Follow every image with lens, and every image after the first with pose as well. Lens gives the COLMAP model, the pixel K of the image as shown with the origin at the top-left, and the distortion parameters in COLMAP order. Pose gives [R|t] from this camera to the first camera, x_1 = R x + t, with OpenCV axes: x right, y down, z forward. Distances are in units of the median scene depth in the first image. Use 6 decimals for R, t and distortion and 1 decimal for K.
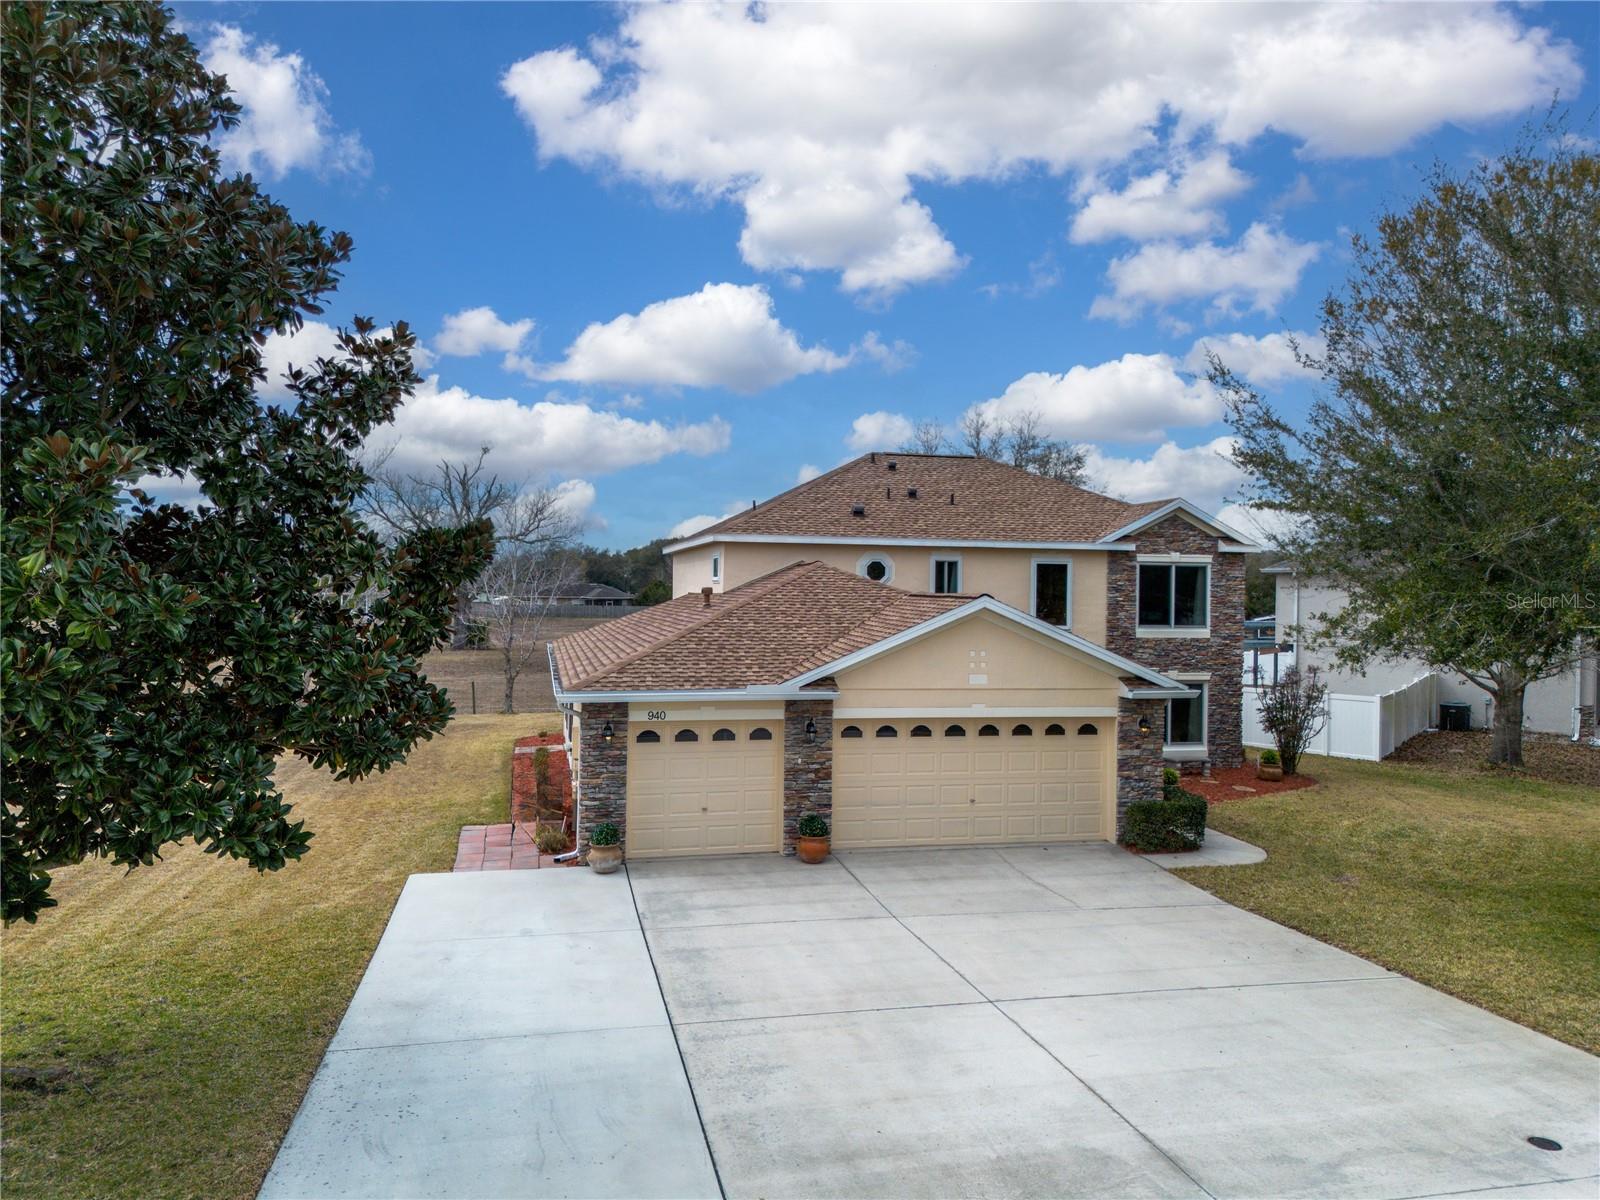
lens RADIAL K [[1123.4, 0, 783.7], [0, 1123.4, 591.8], [0, 0, 1]] dist [0.057703, -0.068103]
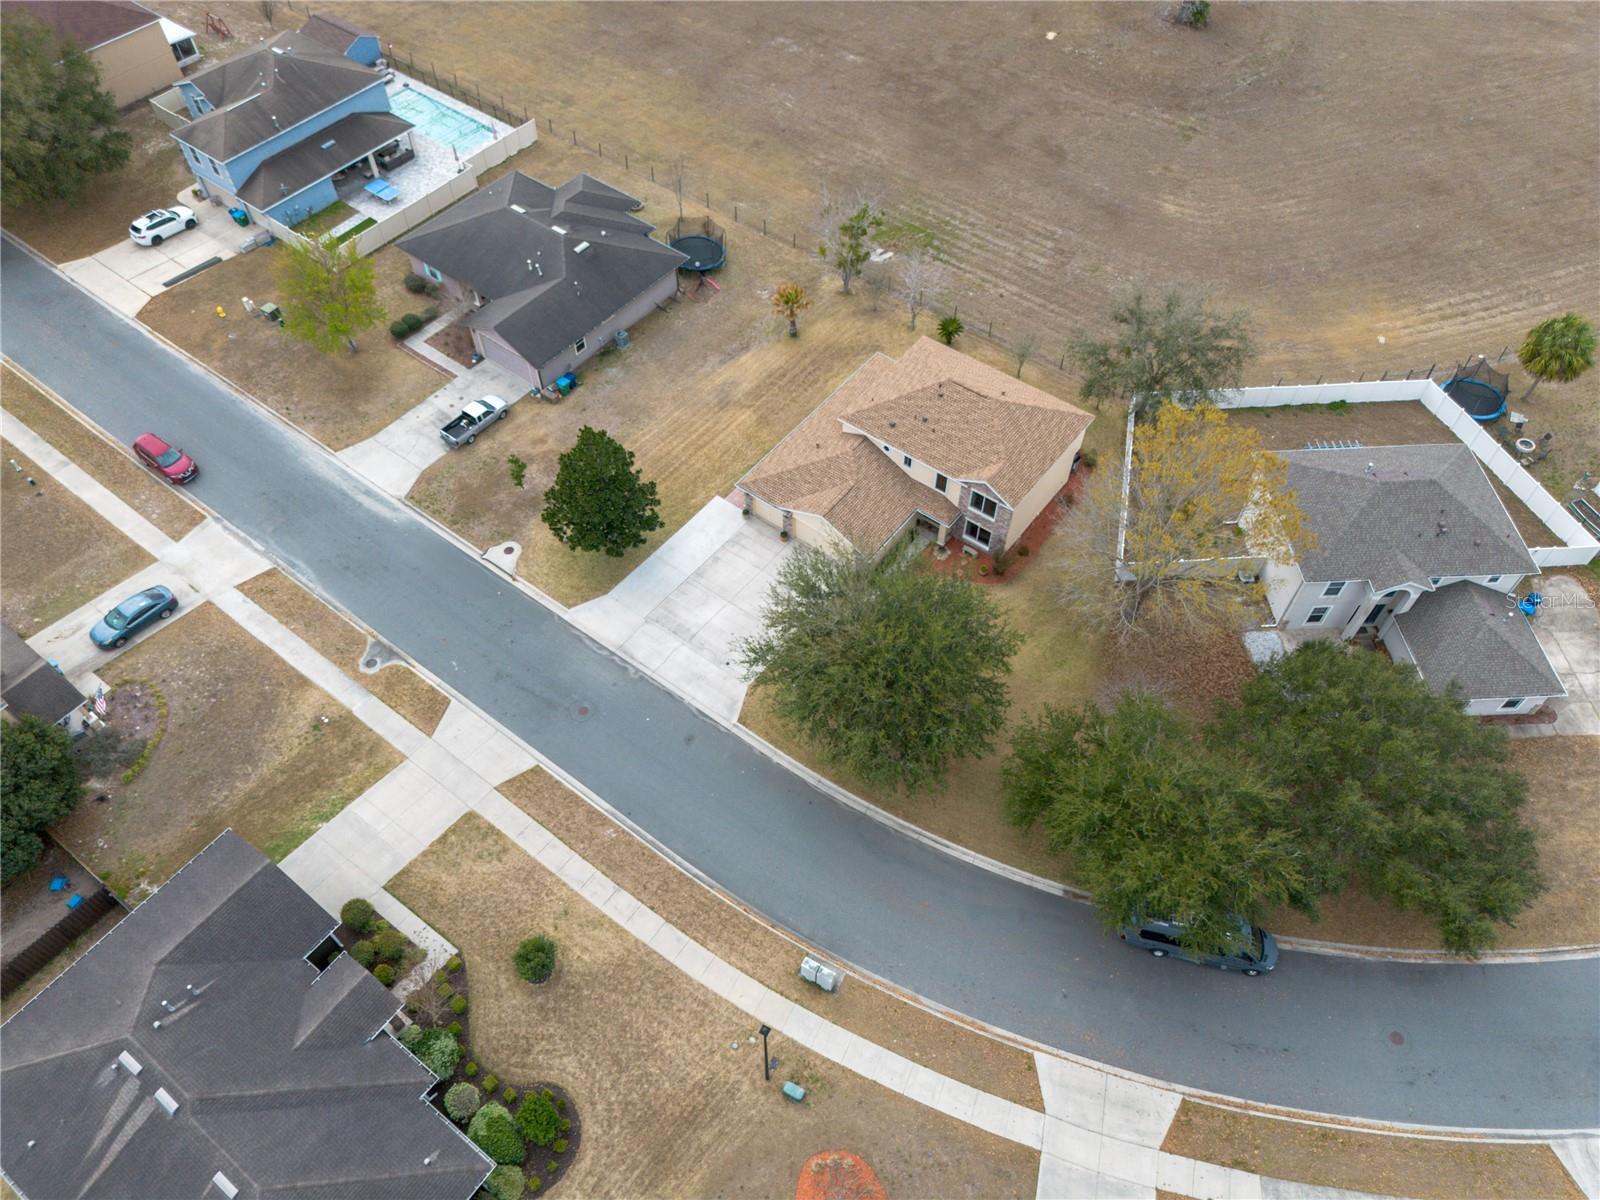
lens RADIAL K [[1123.5, 0, 800.4], [0, 1123.5, 604.2], [0, 0, 1]] dist [0.059094, -0.050983]
pose [[0.649509, 0.599271, -0.467988, 2.129543], [0.006233, 0.611270, 0.791397, -2.869867], [0.760328, -0.516937, 0.393290, -0.704548]]
